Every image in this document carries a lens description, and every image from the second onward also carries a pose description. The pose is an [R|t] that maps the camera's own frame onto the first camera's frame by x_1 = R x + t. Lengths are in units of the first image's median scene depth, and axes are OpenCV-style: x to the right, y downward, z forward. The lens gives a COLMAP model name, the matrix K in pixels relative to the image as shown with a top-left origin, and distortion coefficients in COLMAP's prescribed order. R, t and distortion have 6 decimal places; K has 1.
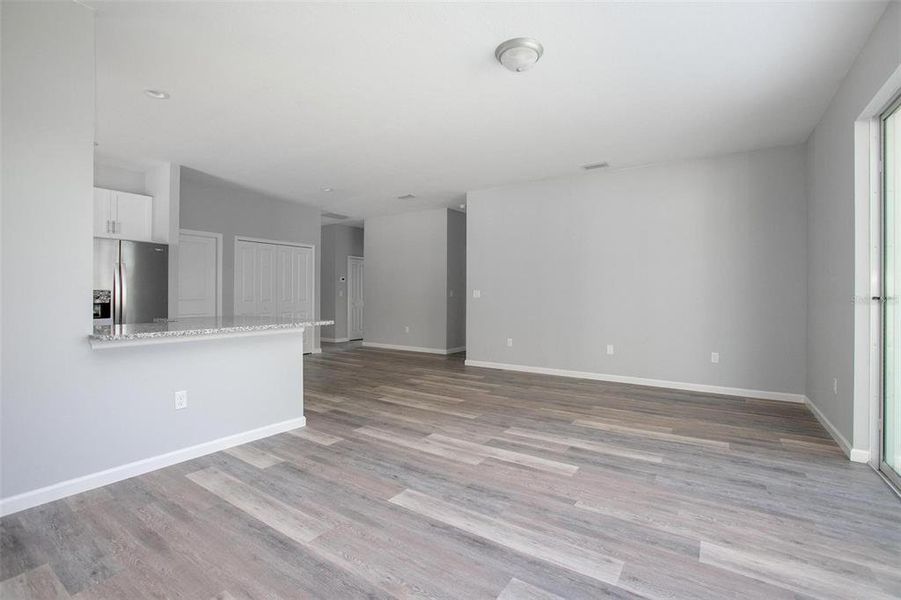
lens RADIAL K [[410.2, 0, 449.2], [0, 410.2, 298.0], [0, 0, 1]] dist [-0.039269, 0.009116]
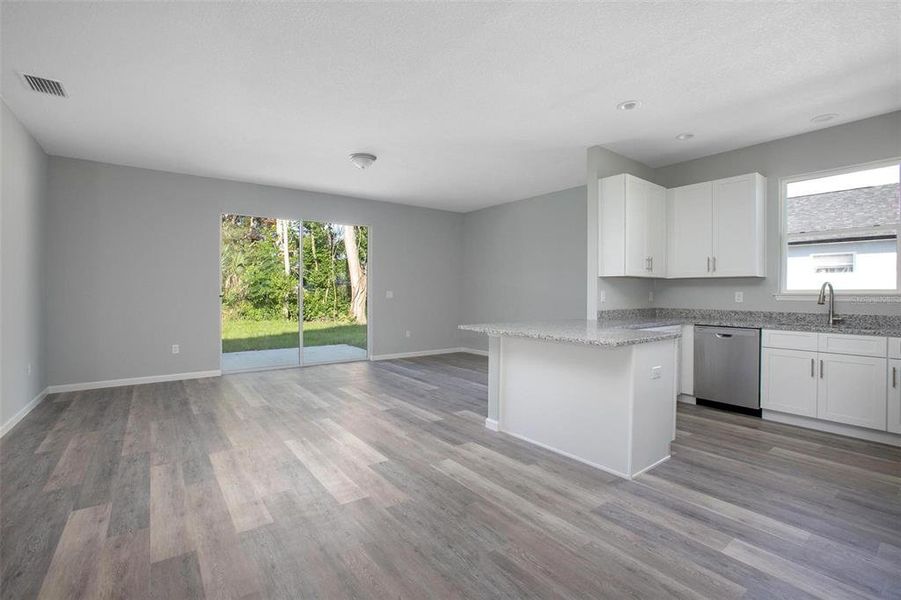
lens RADIAL K [[410.2, 0, 444.3], [0, 410.2, 301.7], [0, 0, 1]] dist [-0.039269, 0.009116]
pose [[-0.939359, -0.014959, 0.342610, -0.729142], [-0.005487, 0.999576, 0.028600, -0.036498], [-0.342892, 0.024986, -0.939042, 2.411688]]
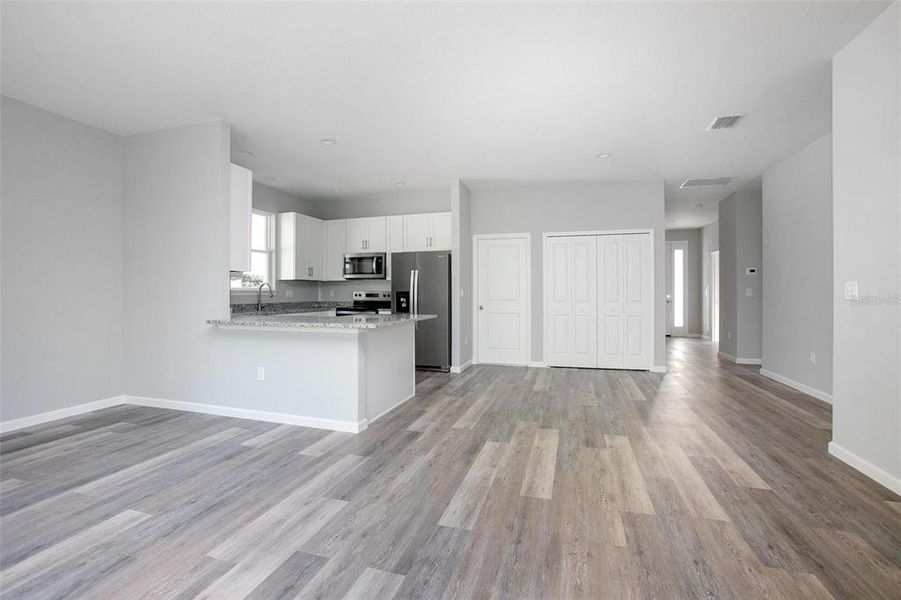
lens RADIAL K [[410.2, 0, 446.0], [0, 410.2, 297.4], [0, 0, 1]] dist [-0.039269, 0.009116]
pose [[0.286485, 0.001468, -0.958083, 0.740168], [-0.005959, 0.999982, -0.000250, -0.002314], [0.958066, 0.005781, 0.286489, 1.114490]]
